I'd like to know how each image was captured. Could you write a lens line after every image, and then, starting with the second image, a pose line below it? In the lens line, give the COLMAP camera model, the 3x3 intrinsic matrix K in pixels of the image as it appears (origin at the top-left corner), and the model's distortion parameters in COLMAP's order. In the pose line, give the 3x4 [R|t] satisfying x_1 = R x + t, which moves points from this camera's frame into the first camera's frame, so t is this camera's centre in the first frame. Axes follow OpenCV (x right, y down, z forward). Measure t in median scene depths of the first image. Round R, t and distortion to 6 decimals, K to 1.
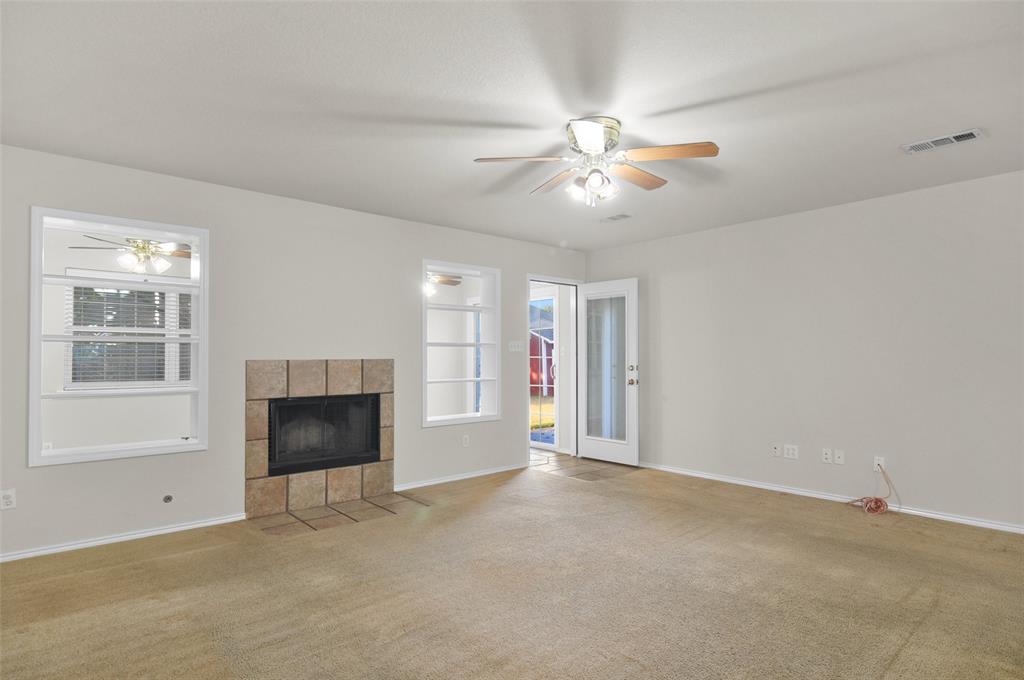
lens RADIAL K [[555.7, 0, 506.5], [0, 555.7, 343.2], [0, 0, 1]] dist [-0.003610, -0.017704]
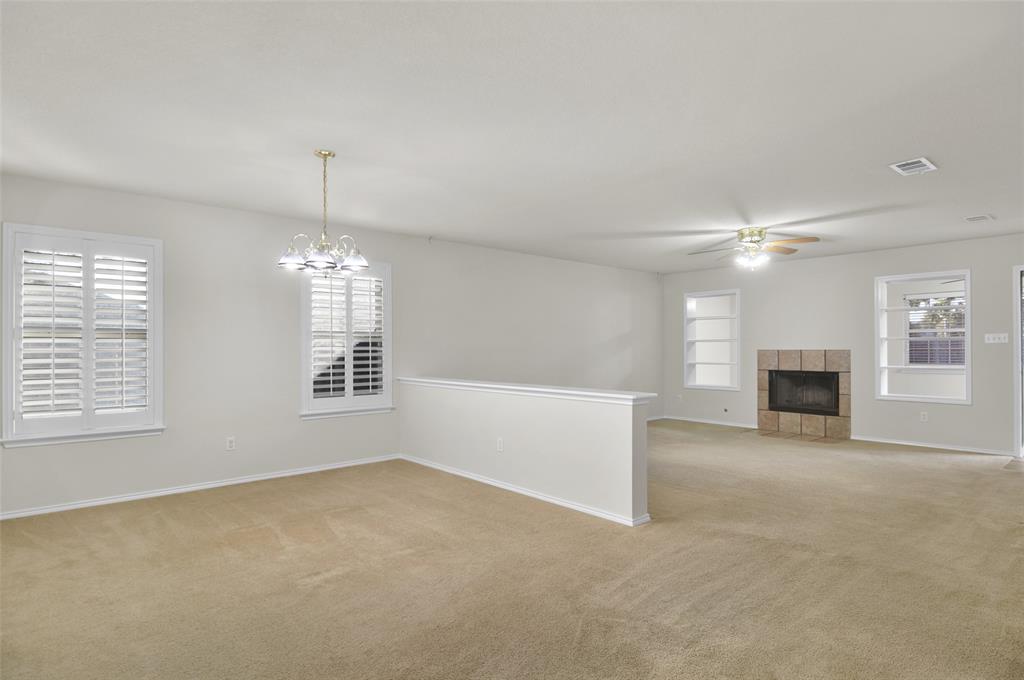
lens RADIAL K [[546.4, 0, 510.4], [0, 546.4, 345.2], [0, 0, 1]] dist [0.004252, -0.009615]
pose [[0.011712, -0.003289, -0.999926, 1.333899], [0.020136, 0.999793, -0.003053, 0.002451], [0.999729, -0.020099, 0.011776, 0.080607]]
